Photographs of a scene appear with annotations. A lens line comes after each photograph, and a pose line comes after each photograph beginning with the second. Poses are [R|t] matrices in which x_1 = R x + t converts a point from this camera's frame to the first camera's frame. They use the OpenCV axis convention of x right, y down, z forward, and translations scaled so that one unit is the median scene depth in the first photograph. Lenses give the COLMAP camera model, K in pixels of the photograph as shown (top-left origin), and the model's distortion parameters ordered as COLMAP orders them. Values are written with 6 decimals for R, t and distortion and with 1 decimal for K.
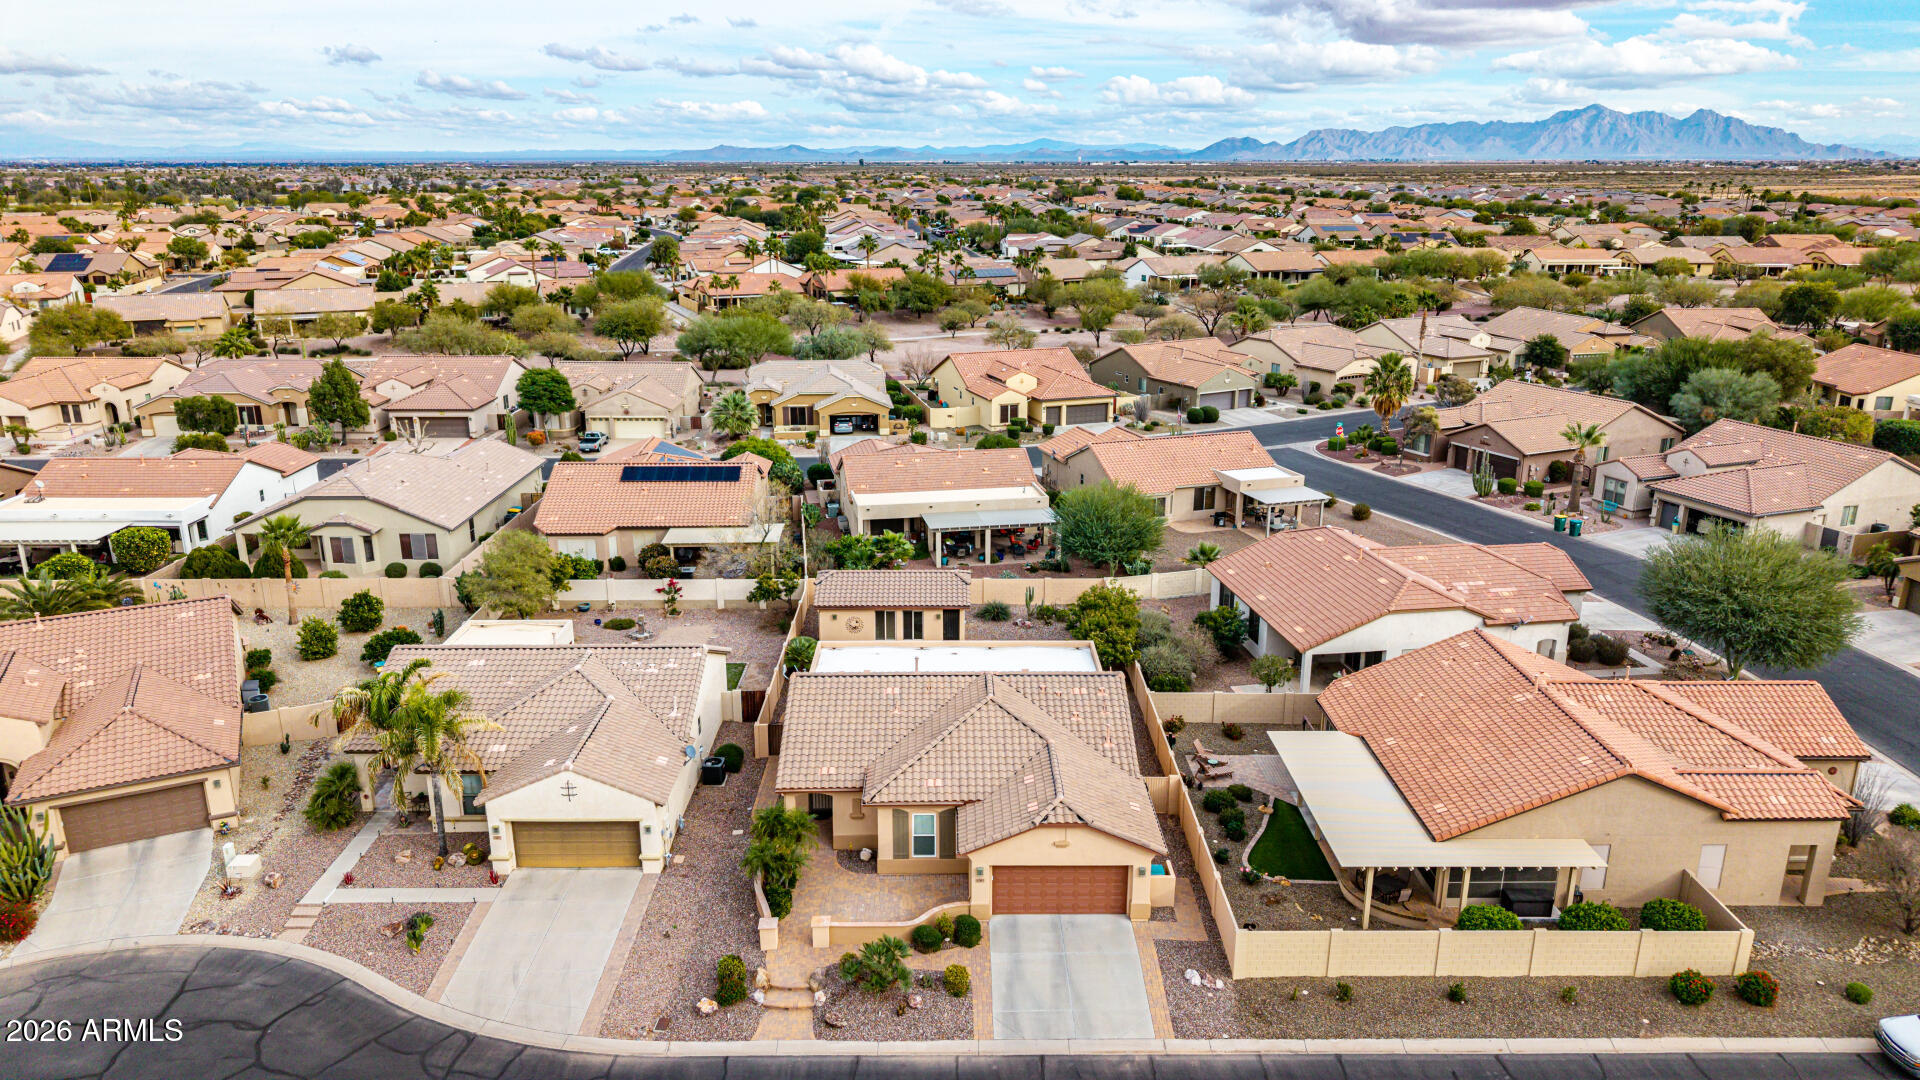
lens RADIAL K [[1278.8, 0, 956.0], [0, 1278.8, 548.5], [0, 0, 1]] dist [0.049551, -0.067706]
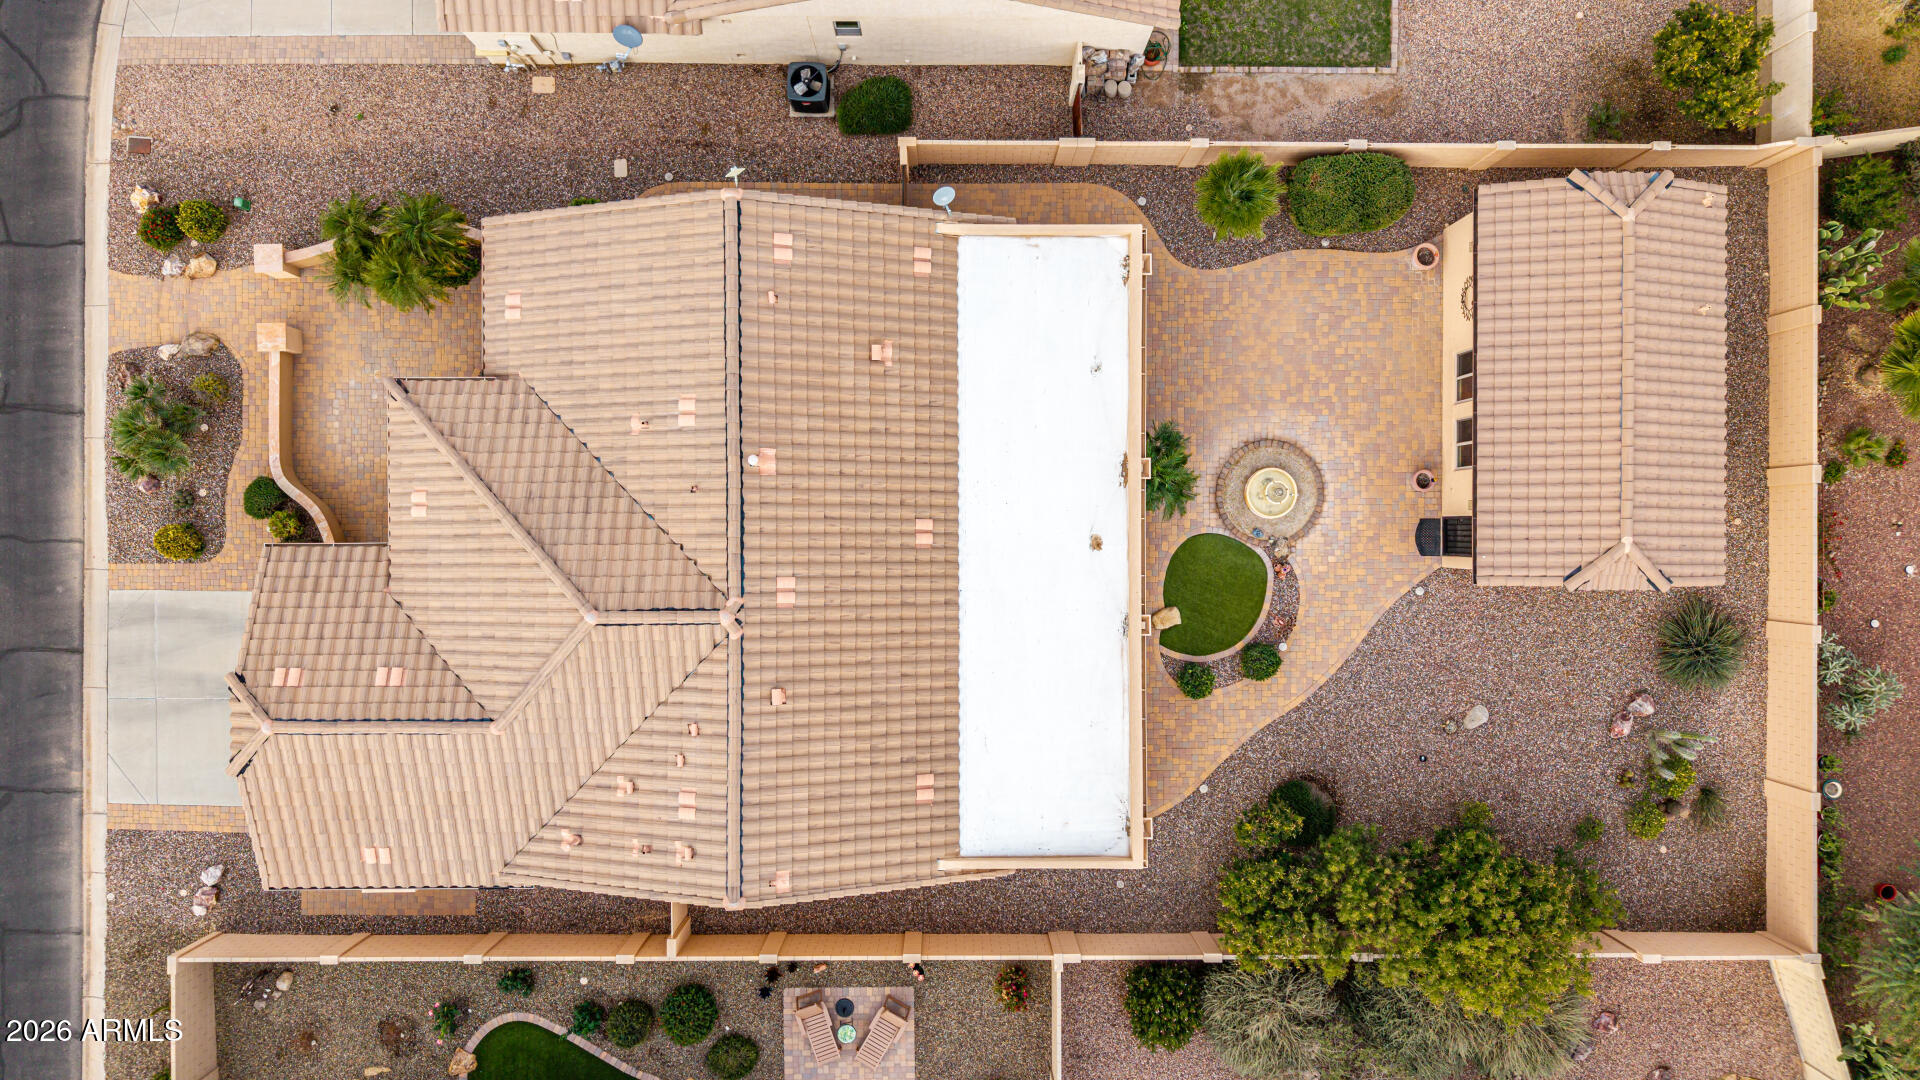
lens RADIAL K [[1278.8, 0, 956.0], [0, 1278.8, 548.5], [0, 0, 1]] dist [0.049551, -0.067706]
pose [[-0.001075, 0.999981, -0.006040, 0.007557], [-0.304191, 0.005427, 0.952596, -0.412132], [0.952610, 0.002862, 0.304180, 1.037303]]
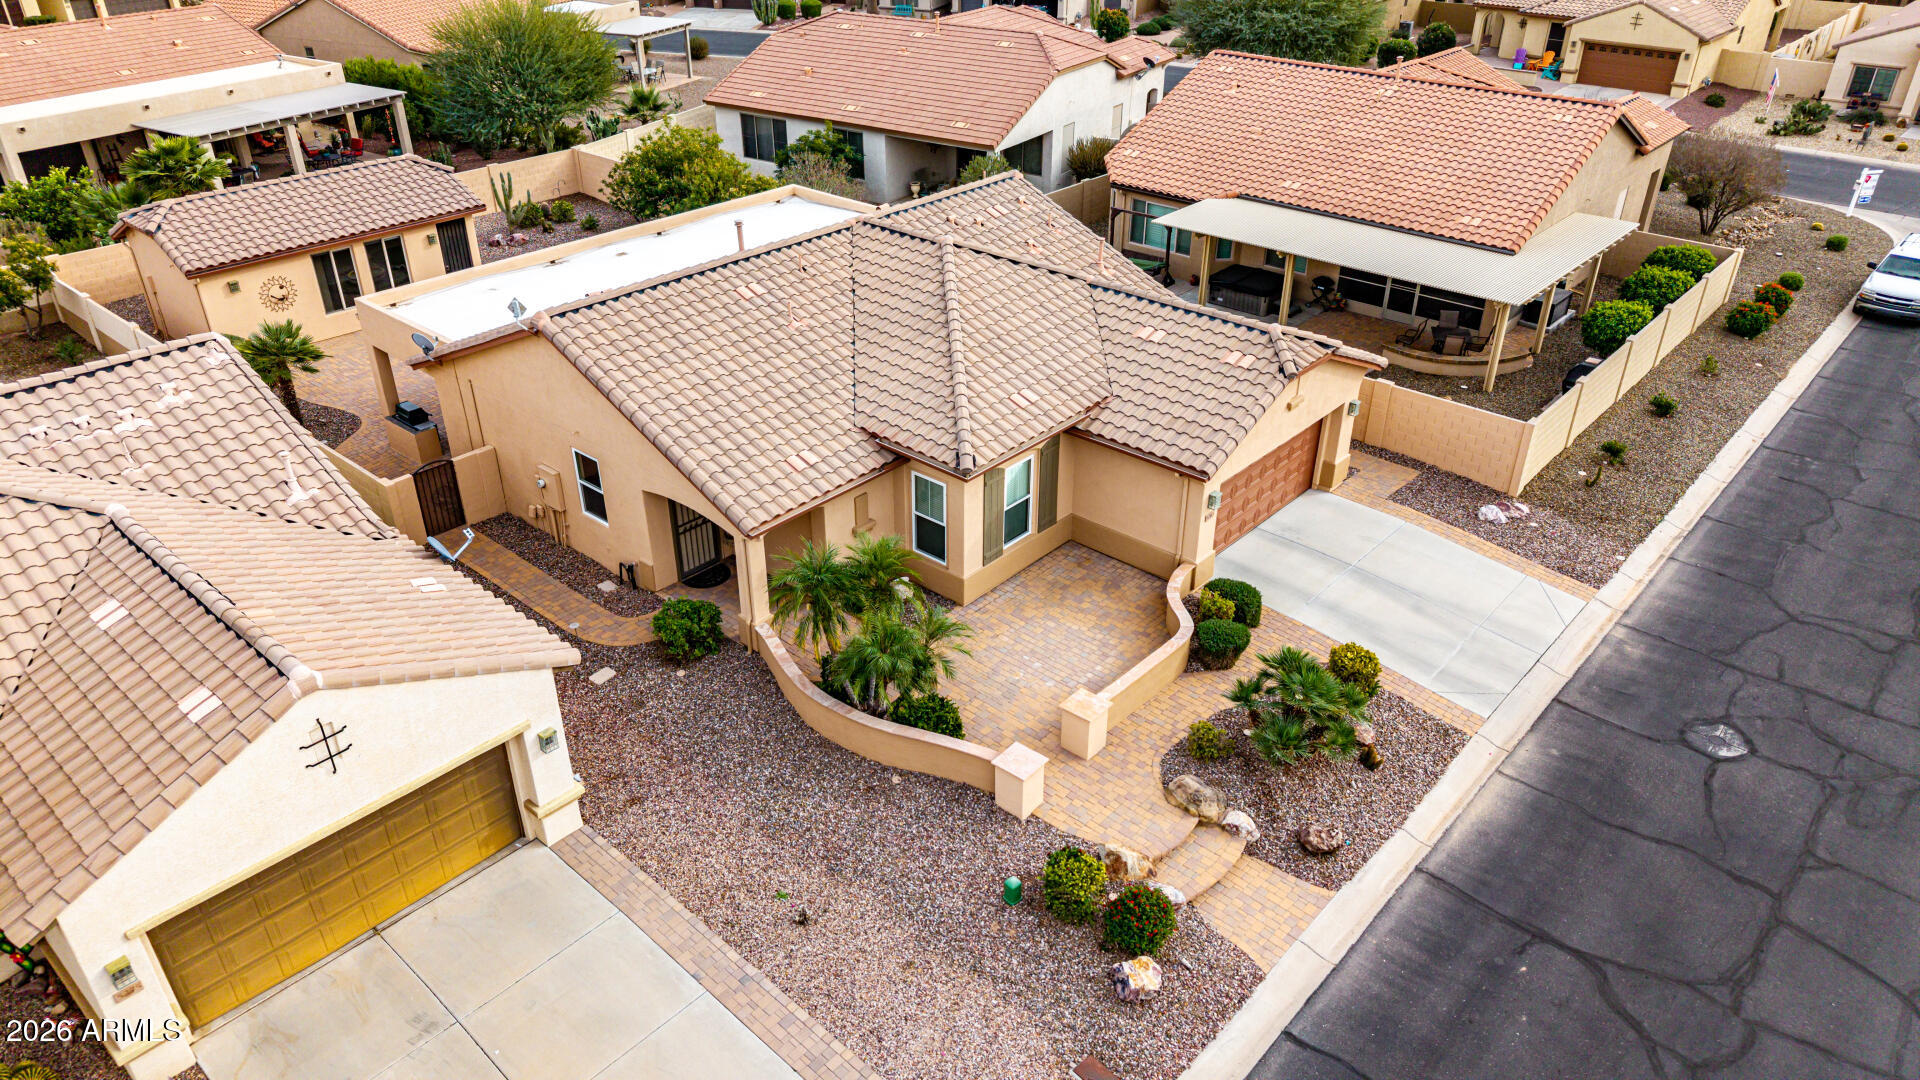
lens RADIAL K [[1278.8, 0, 956.0], [0, 1278.8, 548.5], [0, 0, 1]] dist [0.049551, -0.067706]
pose [[0.669648, -0.379081, 0.638647, -0.382906], [0.215188, 0.922072, 0.321679, 0.066743], [-0.710821, -0.077982, 0.699037, 0.647187]]
